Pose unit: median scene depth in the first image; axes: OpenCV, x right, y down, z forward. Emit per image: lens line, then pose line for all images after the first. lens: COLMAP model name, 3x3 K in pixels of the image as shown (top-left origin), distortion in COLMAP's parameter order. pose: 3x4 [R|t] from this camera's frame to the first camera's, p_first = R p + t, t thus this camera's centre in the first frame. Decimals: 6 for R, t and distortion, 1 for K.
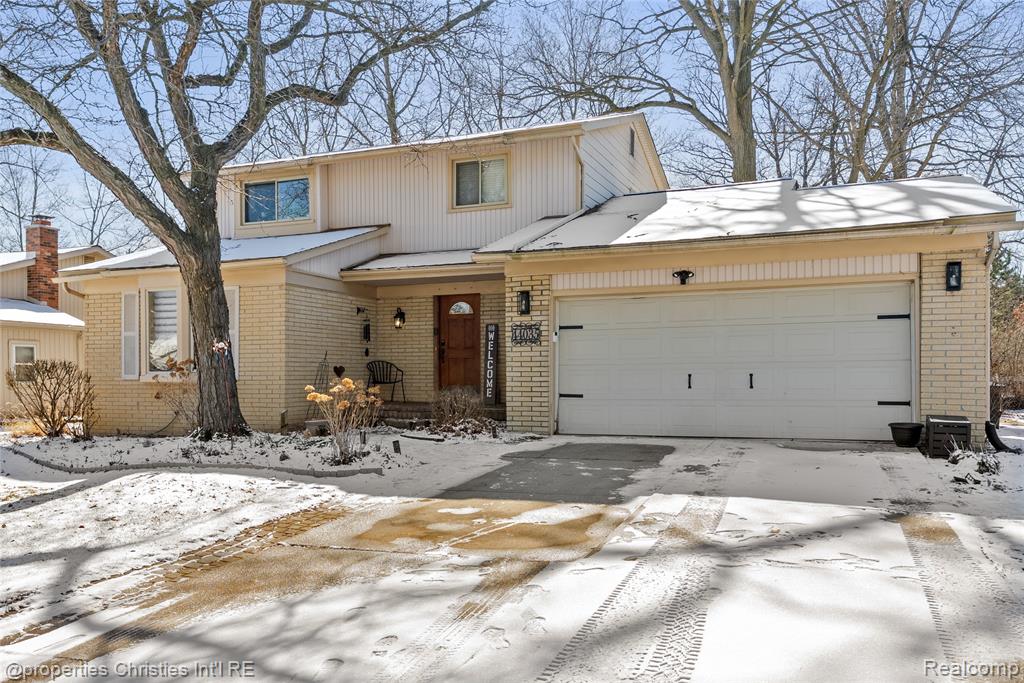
lens RADIAL K [[810.5, 0, 508.0], [0, 810.5, 374.2], [0, 0, 1]] dist [0.052017, 0.000809]
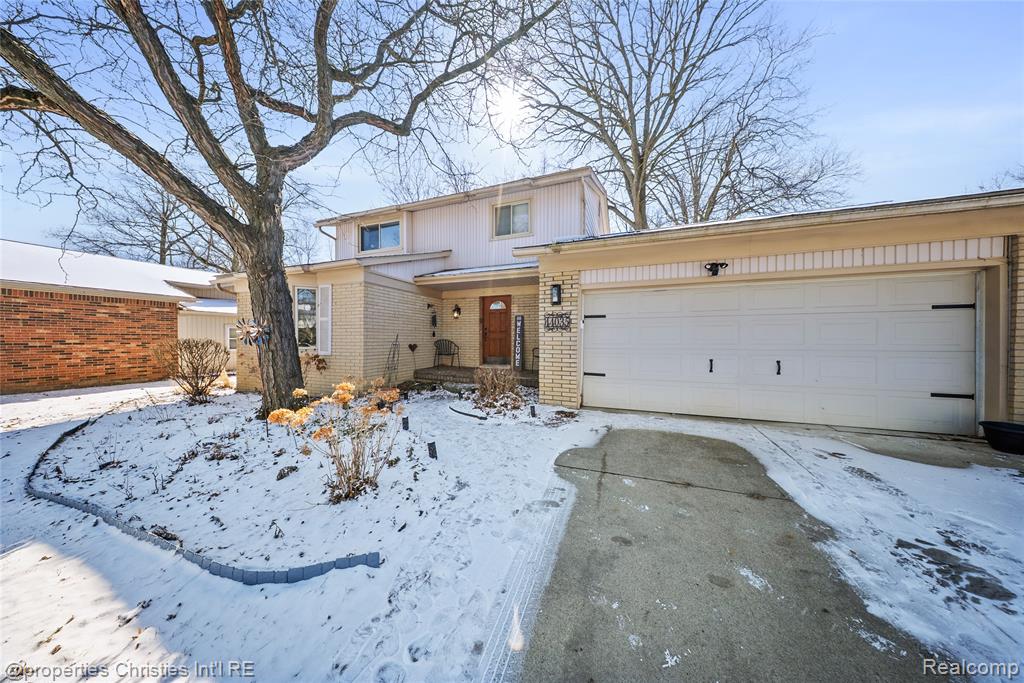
lens RADIAL K [[302.5, 0, 517.1], [0, 302.5, 338.6], [0, 0, 1]] dist [0.010766, -0.000056]
pose [[0.999627, 0.007011, 0.026396, -0.047002], [-0.006983, 0.999975, -0.001131, -0.024264], [-0.026404, 0.000947, 0.999651, 0.561693]]
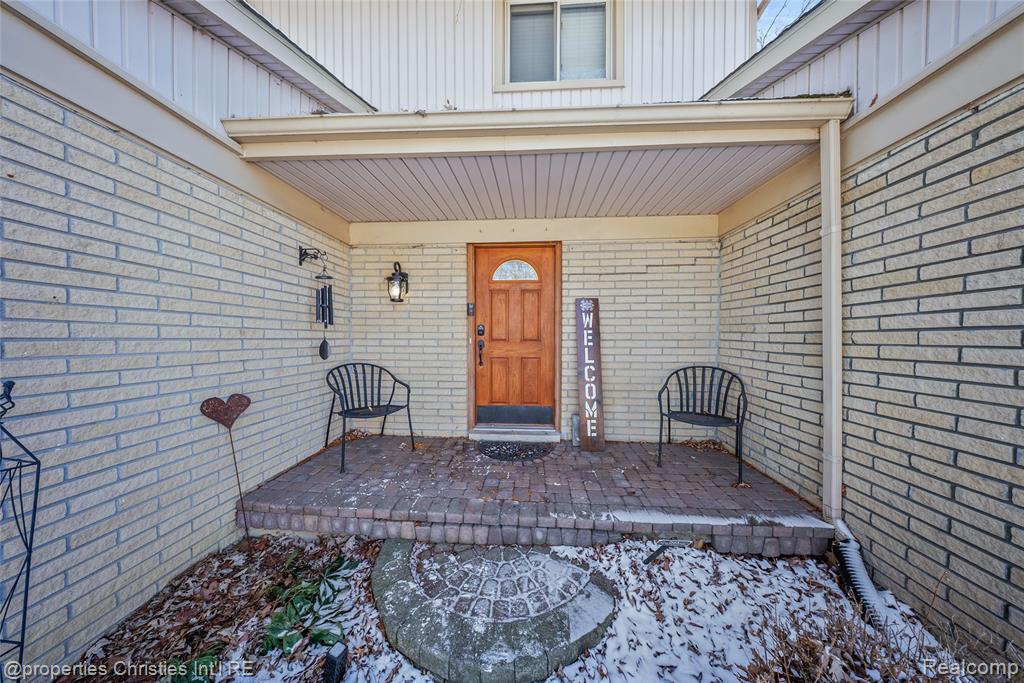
lens RADIAL K [[302.5, 0, 517.1], [0, 302.5, 338.6], [0, 0, 1]] dist [0.010766, -0.000056]
pose [[0.944176, 0.005455, 0.329397, -0.162099], [-0.008249, 0.999941, 0.007083, -0.044127], [-0.329339, -0.009405, 0.944165, 1.016575]]
